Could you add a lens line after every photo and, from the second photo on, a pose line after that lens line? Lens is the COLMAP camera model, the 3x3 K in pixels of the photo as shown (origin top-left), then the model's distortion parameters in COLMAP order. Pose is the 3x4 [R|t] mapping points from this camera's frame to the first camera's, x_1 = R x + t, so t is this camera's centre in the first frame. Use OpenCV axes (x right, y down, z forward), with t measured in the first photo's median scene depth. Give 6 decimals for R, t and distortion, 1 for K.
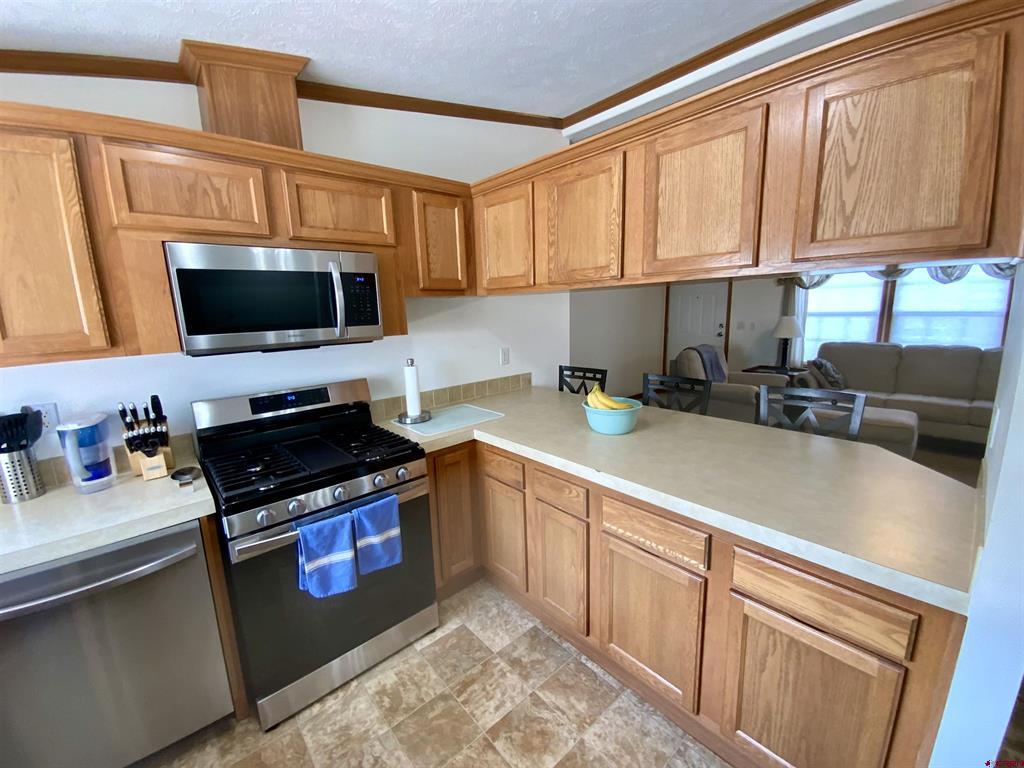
lens RADIAL K [[409.5, 0, 513.6], [0, 409.5, 384.3], [0, 0, 1]] dist [0.019144, -0.018424]
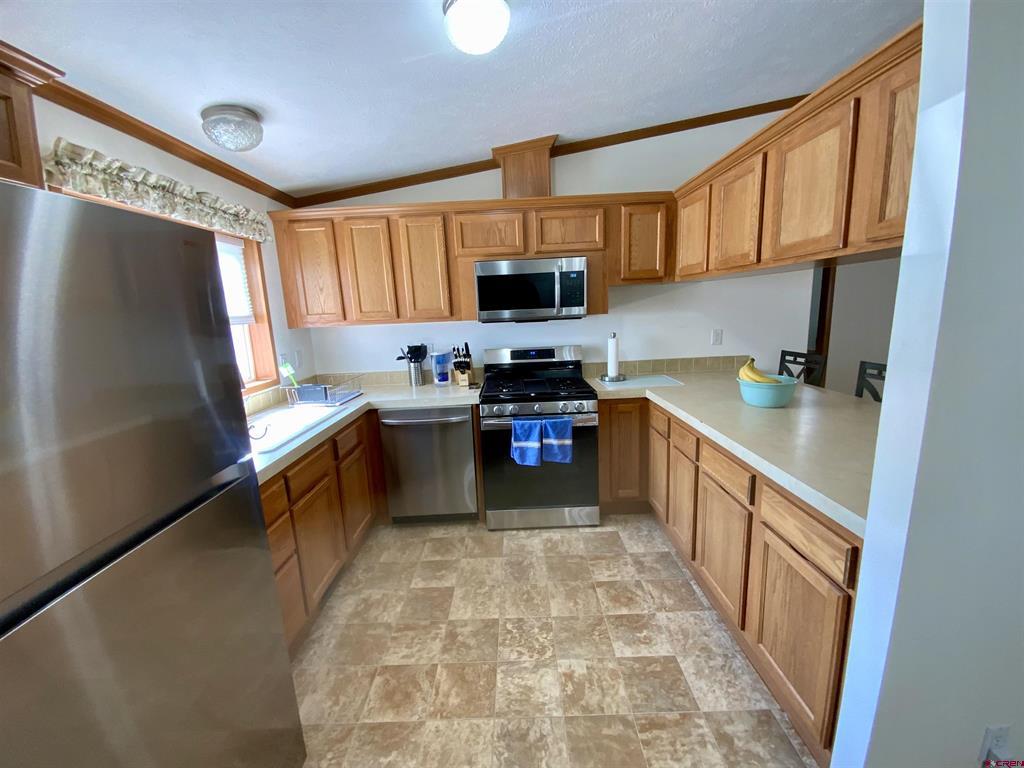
lens RADIAL K [[417.7, 0, 517.1], [0, 417.7, 383.9], [0, 0, 1]] dist [0.026013, -0.019865]
pose [[0.755392, 0.117524, -0.644648, 0.565610], [-0.103256, 0.992843, 0.060008, 0.074997], [0.647087, 0.021234, 0.762121, -0.320828]]
